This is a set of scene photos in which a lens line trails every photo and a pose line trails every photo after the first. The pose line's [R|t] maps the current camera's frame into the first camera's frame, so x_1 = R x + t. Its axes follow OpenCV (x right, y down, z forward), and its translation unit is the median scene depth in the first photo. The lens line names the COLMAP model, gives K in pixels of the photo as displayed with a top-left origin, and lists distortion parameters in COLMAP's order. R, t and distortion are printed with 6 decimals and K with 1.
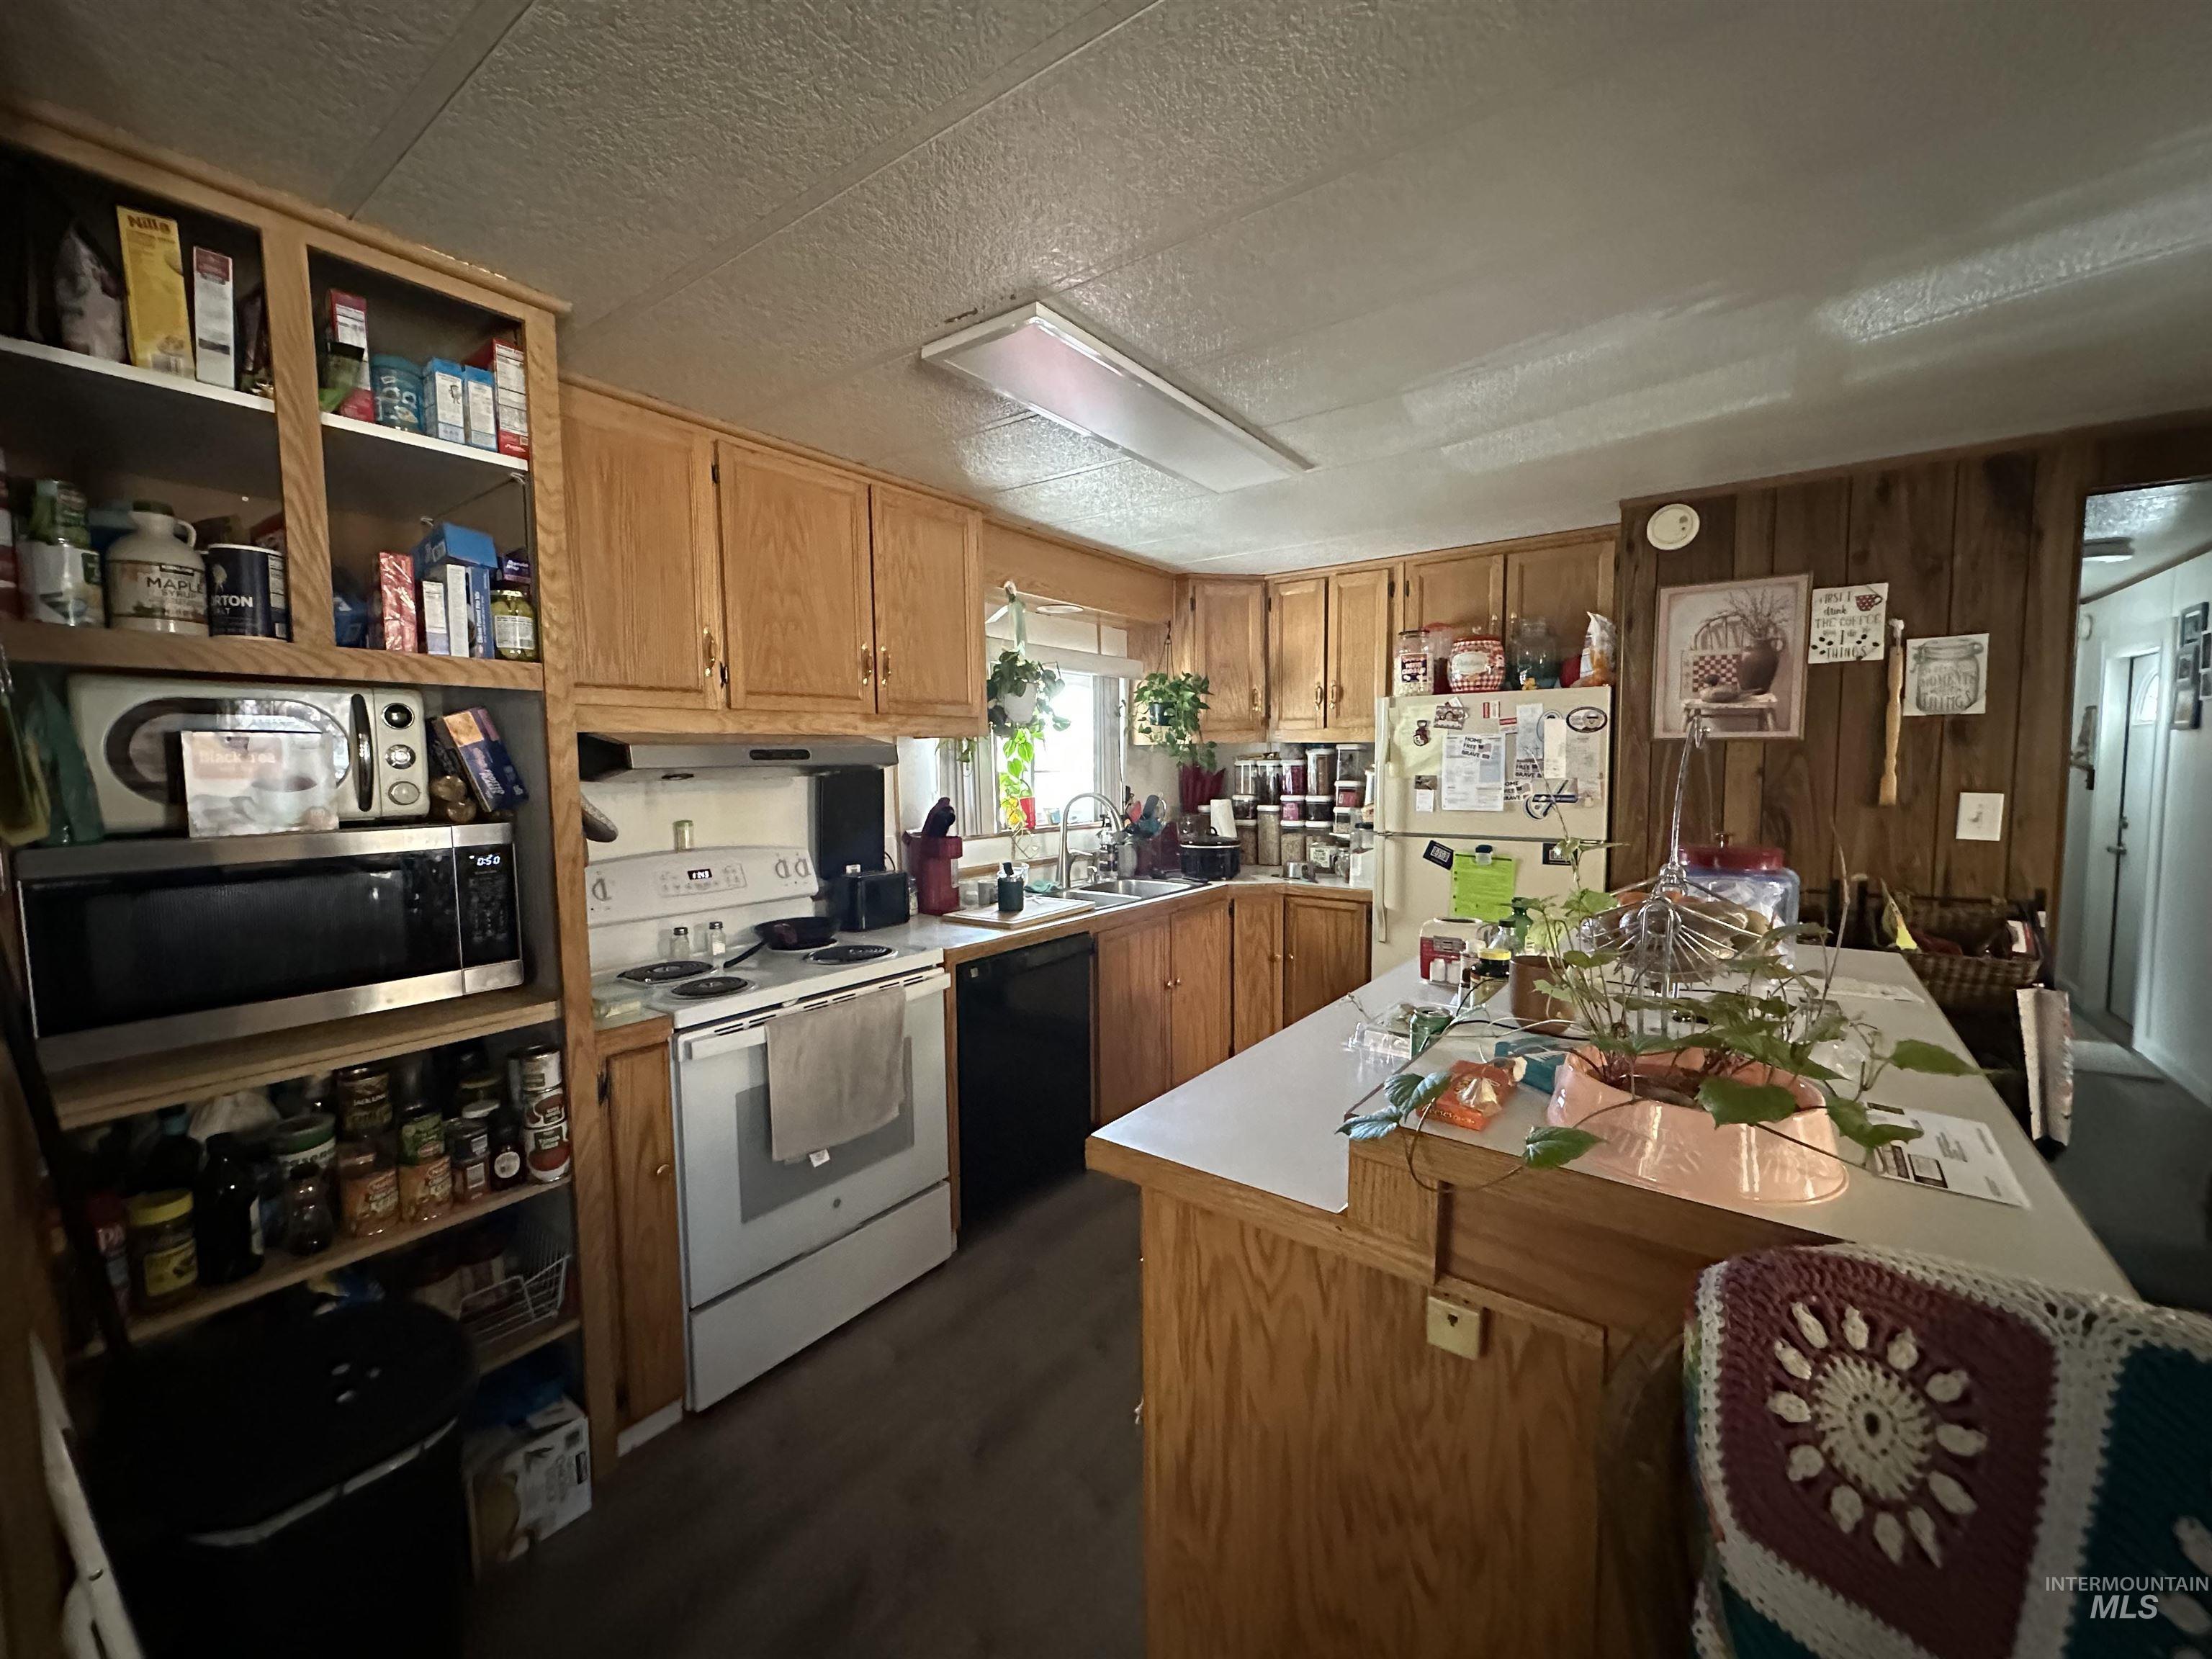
lens RADIAL K [[881.2, 0, 1110.3], [0, 881.2, 826.5], [0, 0, 1]] dist [-0.004990, 0.000819]
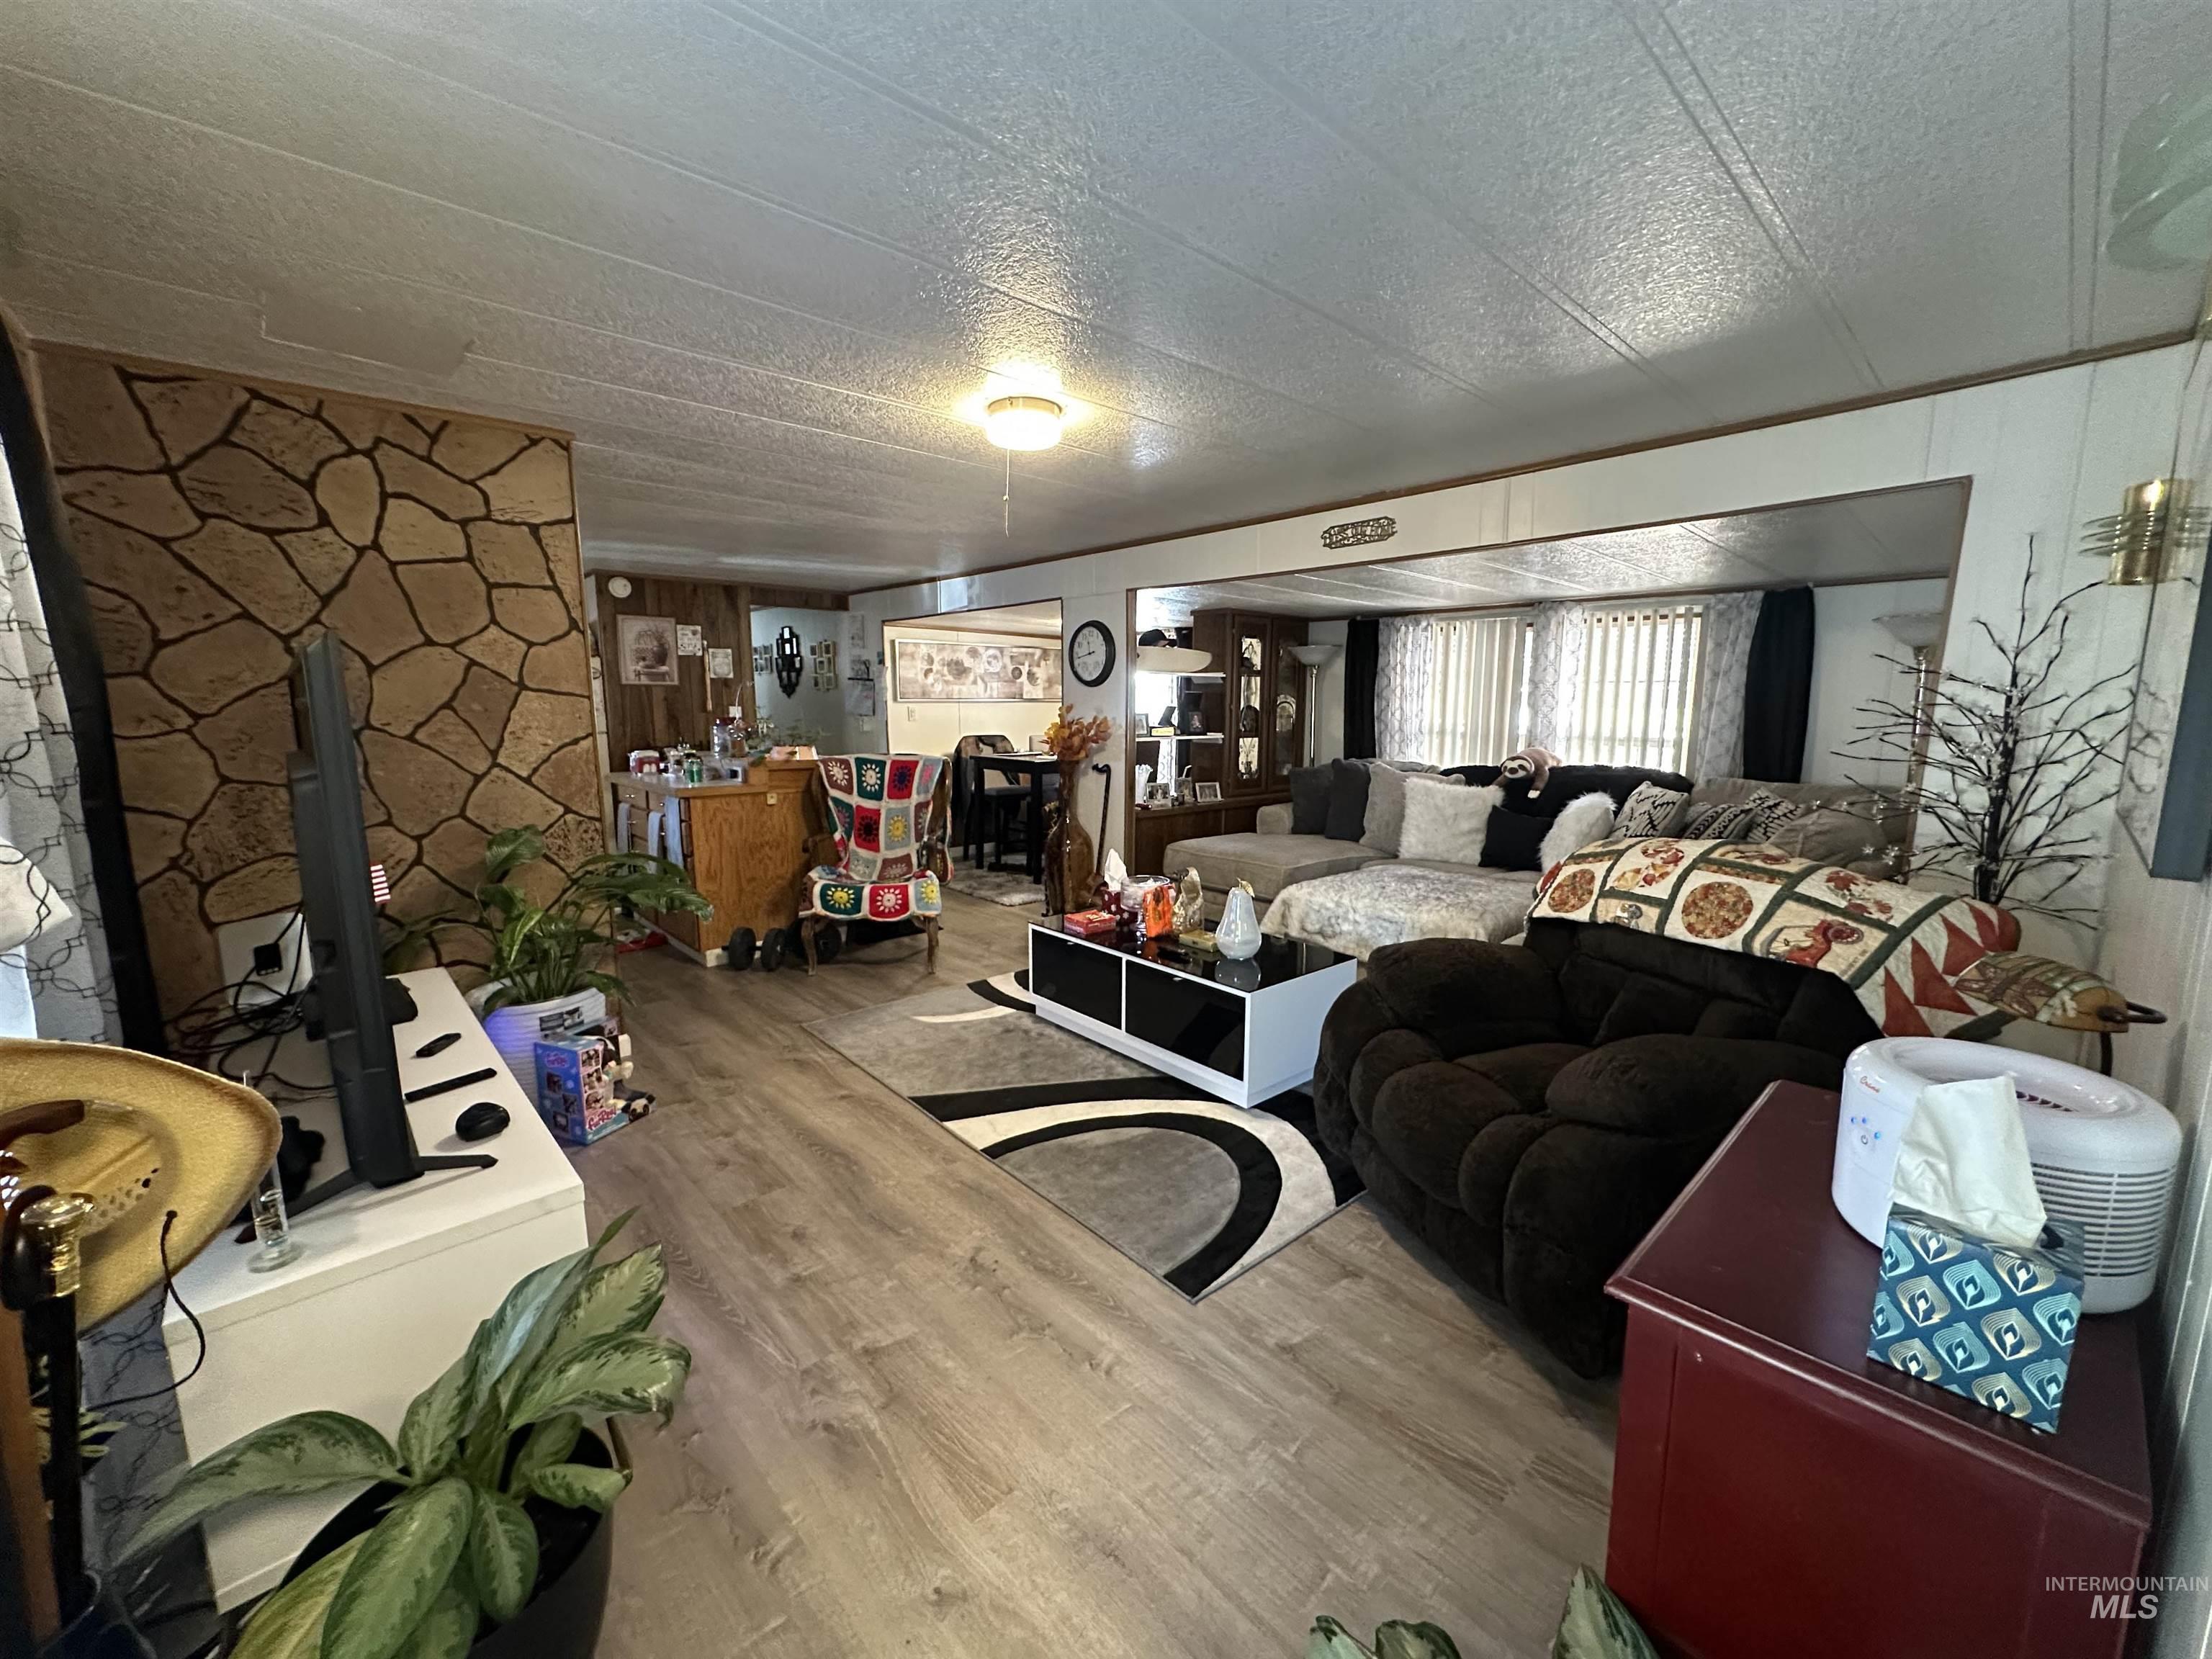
lens RADIAL K [[881.2, 0, 1108.1], [0, 881.2, 830.0], [0, 0, 1]] dist [-0.004990, 0.000819]
pose [[0.195396, -0.133876, 0.971544, -1.245225], [0.072857, 0.989883, 0.121751, 0.077804], [-0.978014, 0.046995, 0.203173, -0.574329]]
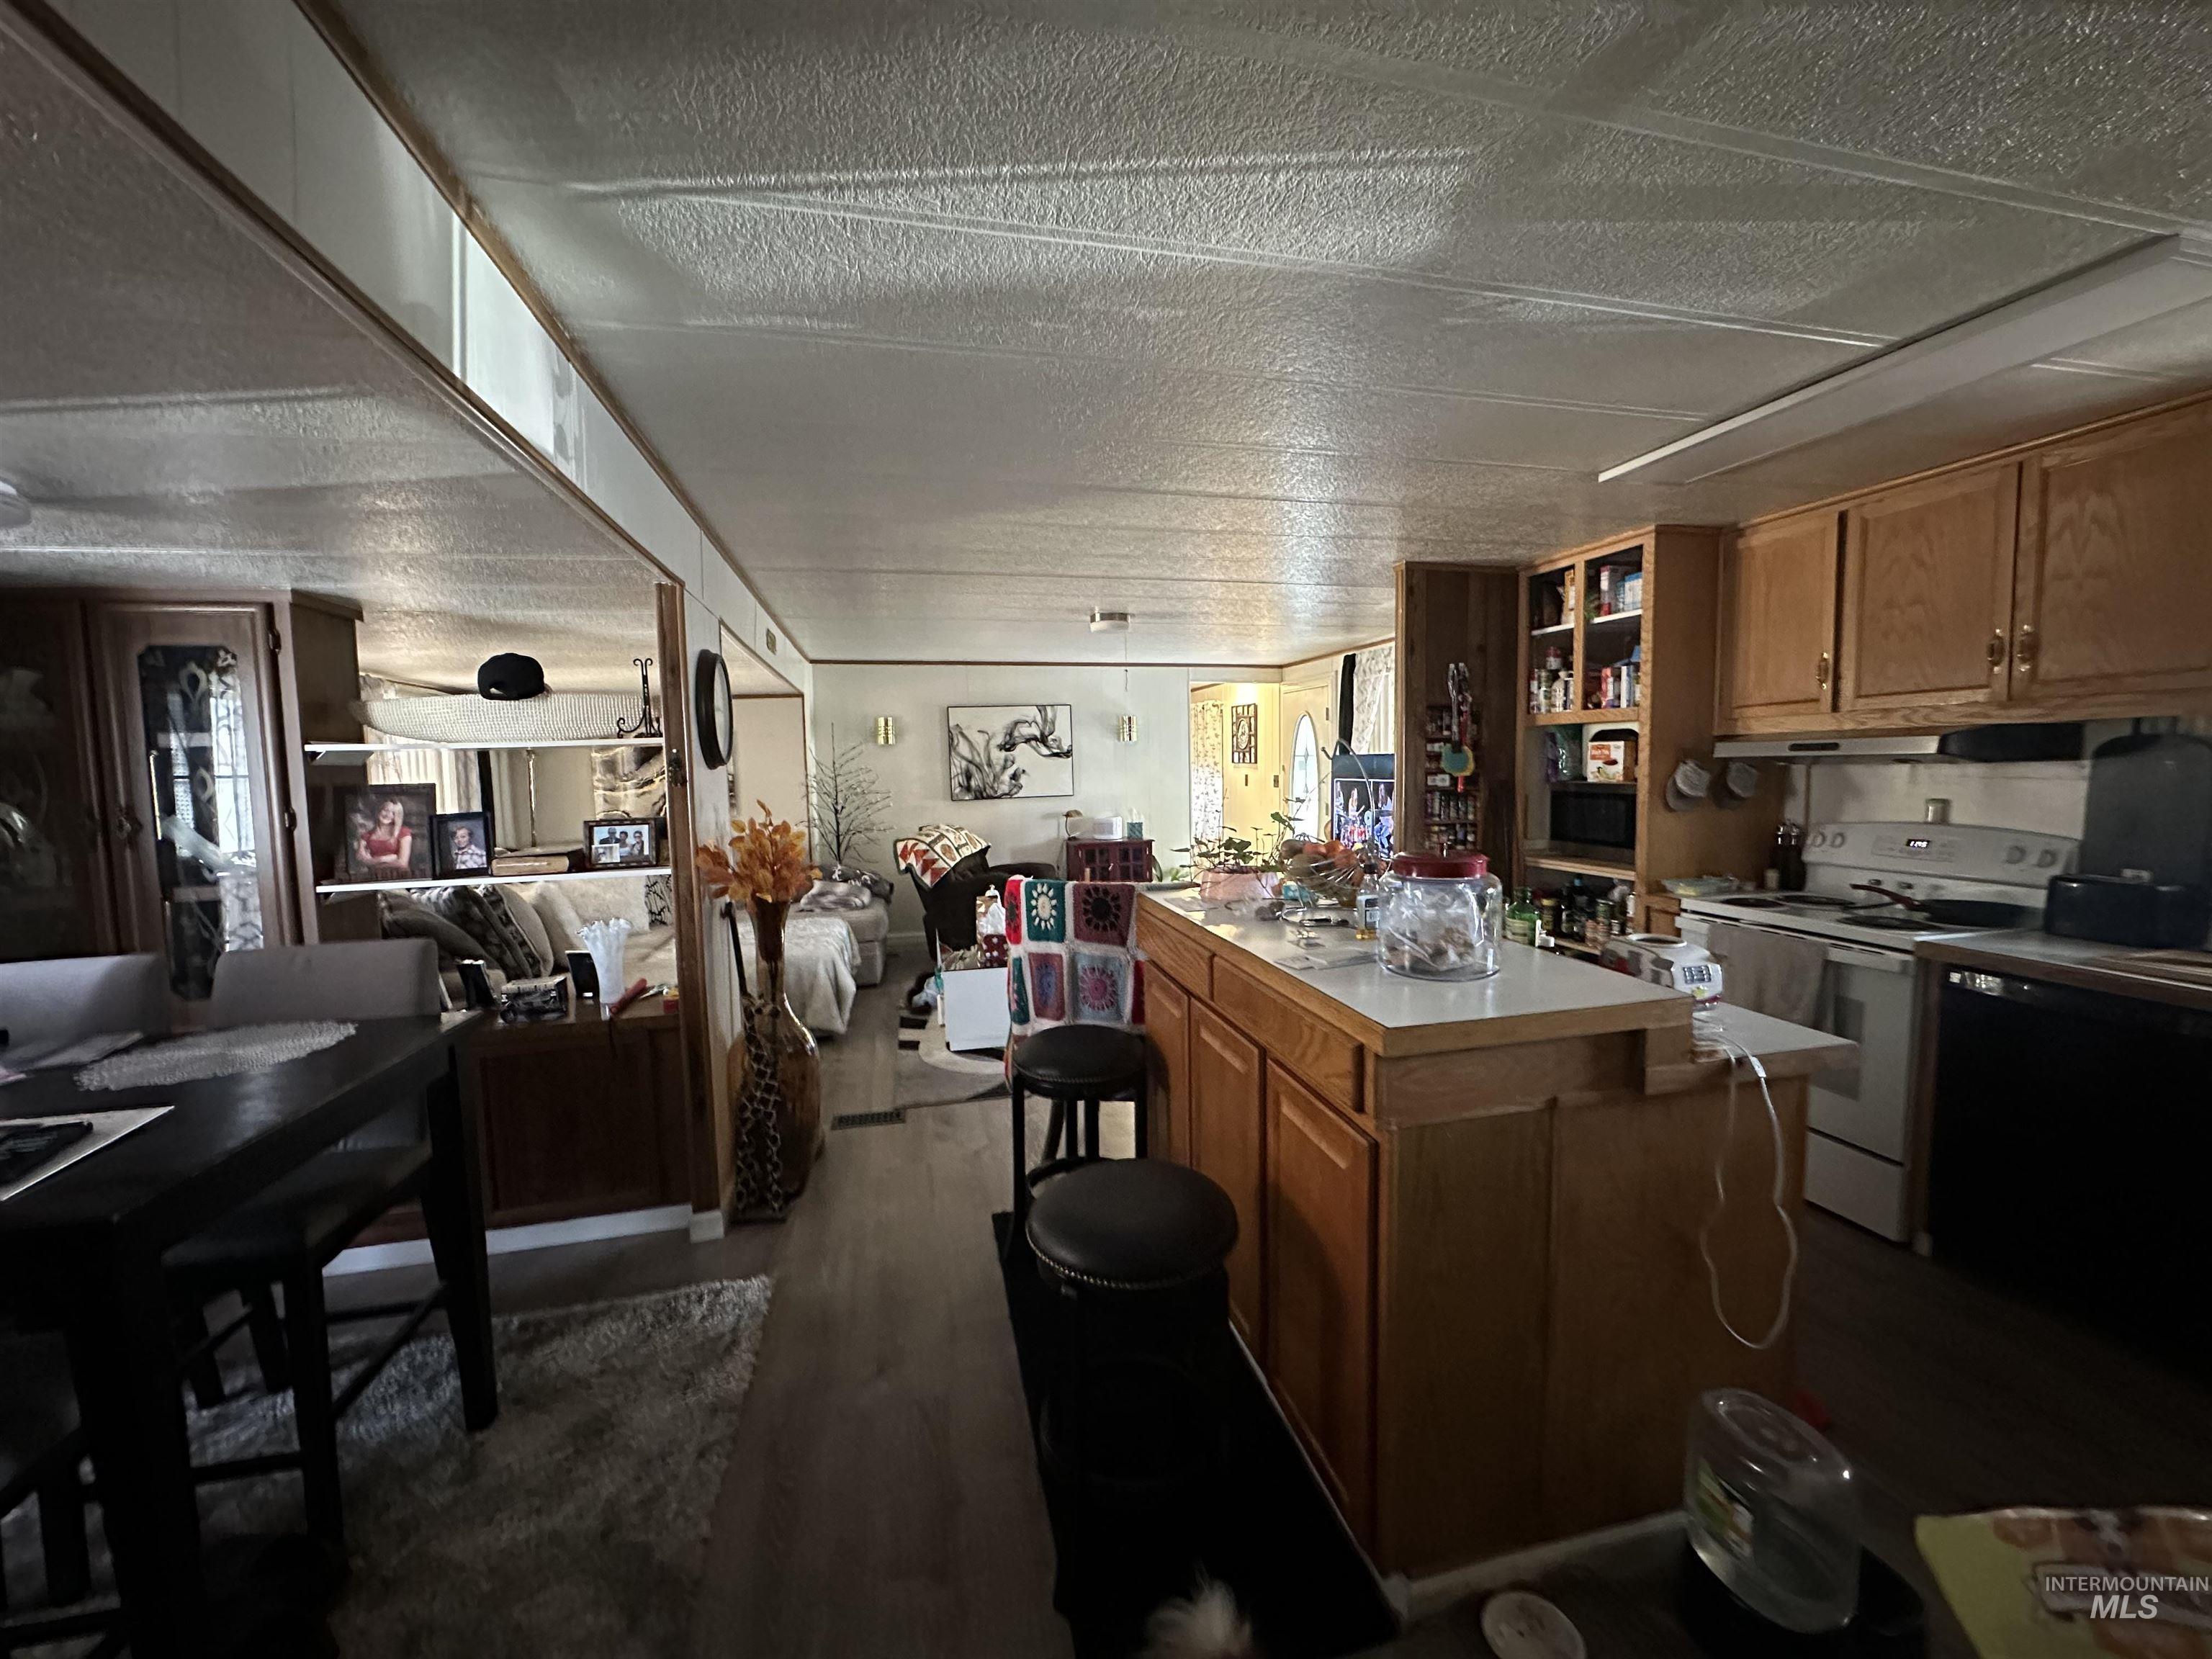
lens RADIAL K [[881.2, 0, 1110.0], [0, 881.2, 826.3], [0, 0, 1]] dist [-0.004990, 0.000819]
pose [[-0.636363, 0.076461, -0.767591, 0.925314], [-0.034952, 0.991195, 0.127711, -0.067333], [0.770598, 0.108099, -0.628087, 0.720166]]
